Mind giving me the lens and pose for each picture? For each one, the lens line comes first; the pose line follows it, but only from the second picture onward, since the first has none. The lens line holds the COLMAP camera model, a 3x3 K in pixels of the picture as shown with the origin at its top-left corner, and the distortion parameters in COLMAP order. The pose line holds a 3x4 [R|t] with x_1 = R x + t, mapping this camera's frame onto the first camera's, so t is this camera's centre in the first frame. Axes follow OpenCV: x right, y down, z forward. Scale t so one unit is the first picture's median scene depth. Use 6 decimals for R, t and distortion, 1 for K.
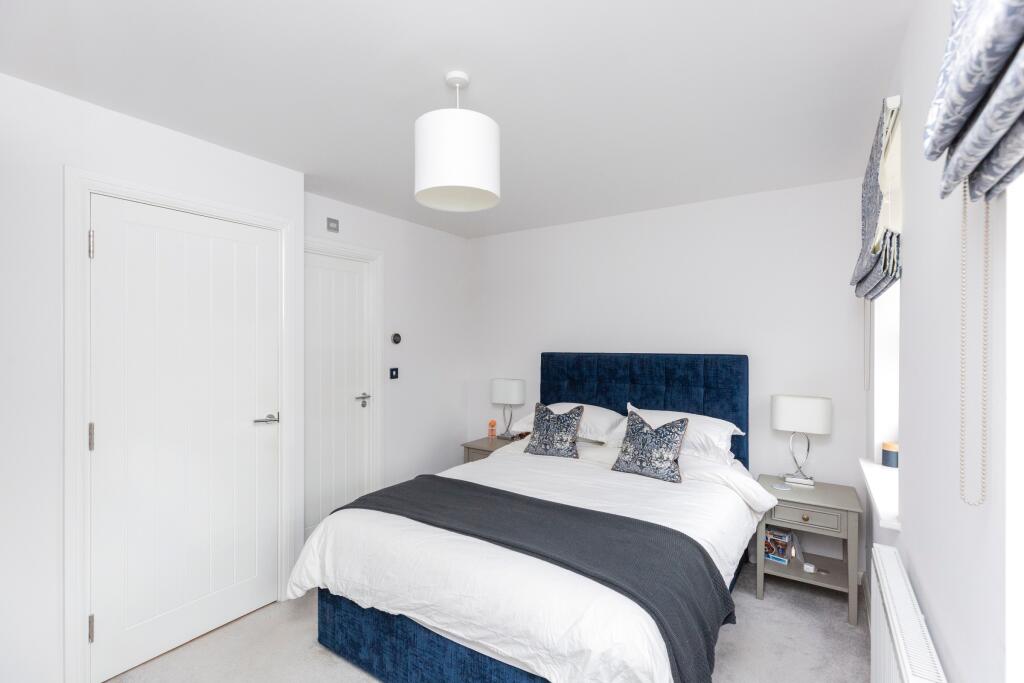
lens RADIAL K [[458.3, 0, 506.5], [0, 458.3, 346.8], [0, 0, 1]] dist [0.001981, 0.000363]
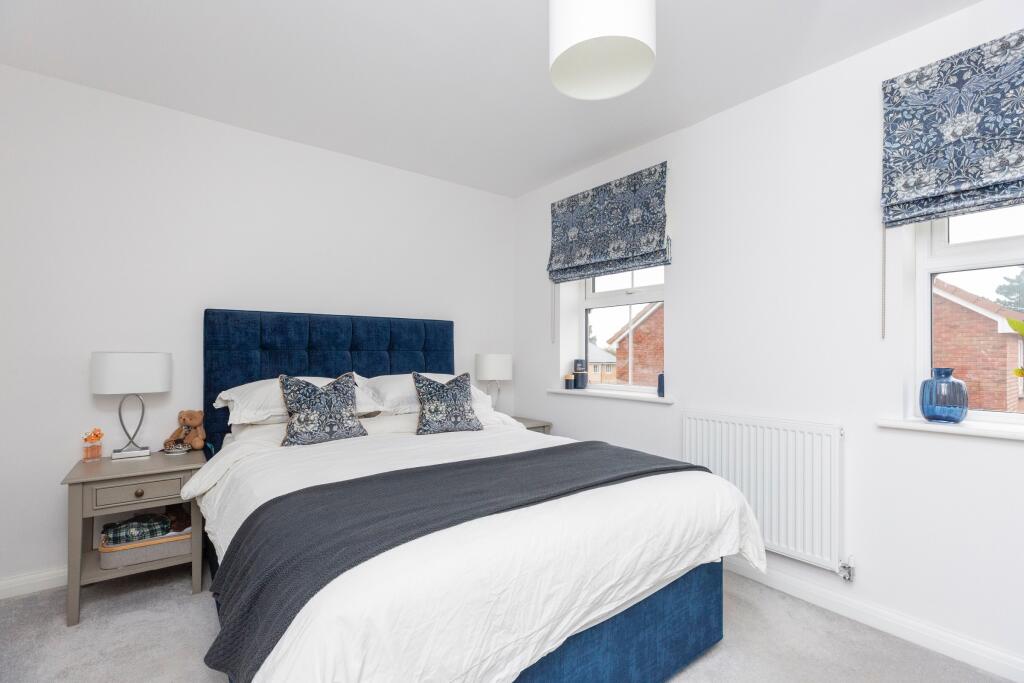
lens RADIAL K [[458.3, 0, 506.5], [0, 458.3, 346.8], [0, 0, 1]] dist [0.001981, 0.000363]
pose [[0.329112, 0.012267, 0.944211, -0.500095], [0.001360, 0.999908, -0.013465, 0.095011], [-0.944290, 0.005715, 0.329065, 0.481680]]
